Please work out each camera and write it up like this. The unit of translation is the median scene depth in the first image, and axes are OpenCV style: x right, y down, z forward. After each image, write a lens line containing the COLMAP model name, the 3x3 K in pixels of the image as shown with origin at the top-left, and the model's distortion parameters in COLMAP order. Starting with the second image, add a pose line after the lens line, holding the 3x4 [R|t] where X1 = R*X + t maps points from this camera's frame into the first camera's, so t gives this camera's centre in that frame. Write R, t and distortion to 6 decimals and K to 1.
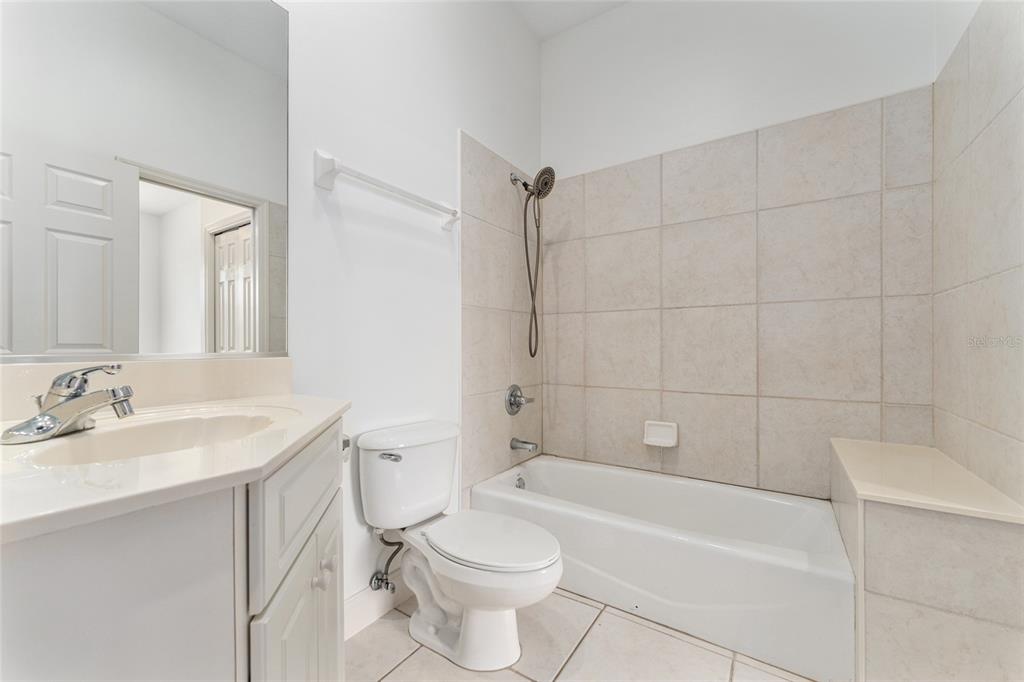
lens RADIAL K [[411.8, 0, 514.1], [0, 411.8, 346.1], [0, 0, 1]] dist [-0.000571, 0.000008]
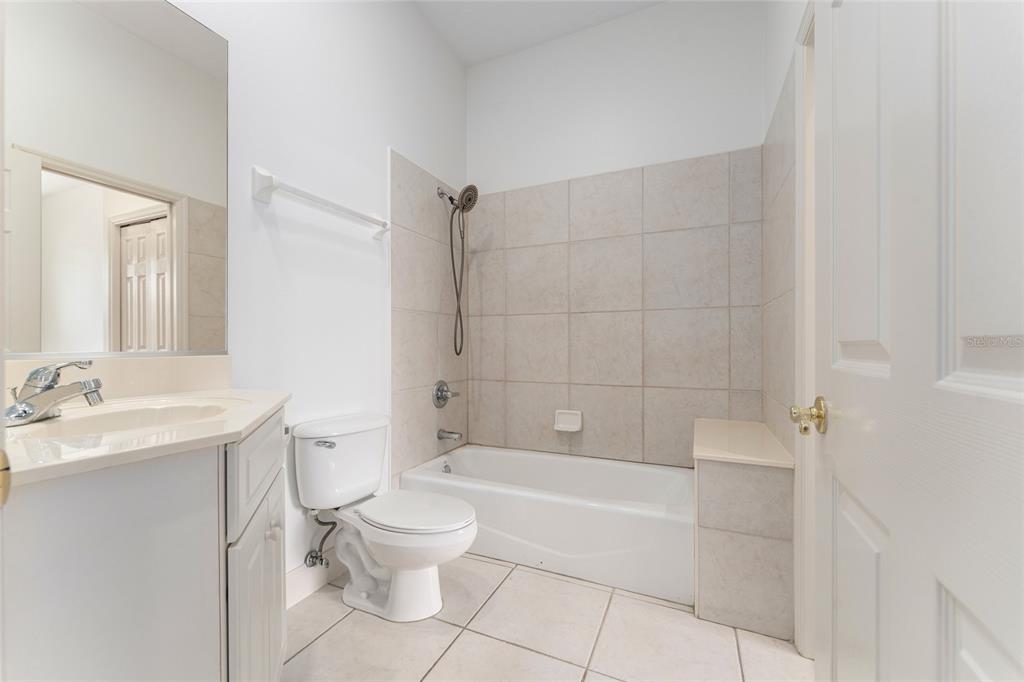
lens RADIAL K [[411.8, 0, 510.4], [0, 411.8, 345.8], [0, 0, 1]] dist [-0.000571, 0.000008]
pose [[0.988577, 0.000329, 0.150716, 0.025215], [-0.000597, 0.999998, 0.001729, -0.000295], [-0.150715, -0.001799, 0.988576, -0.159632]]
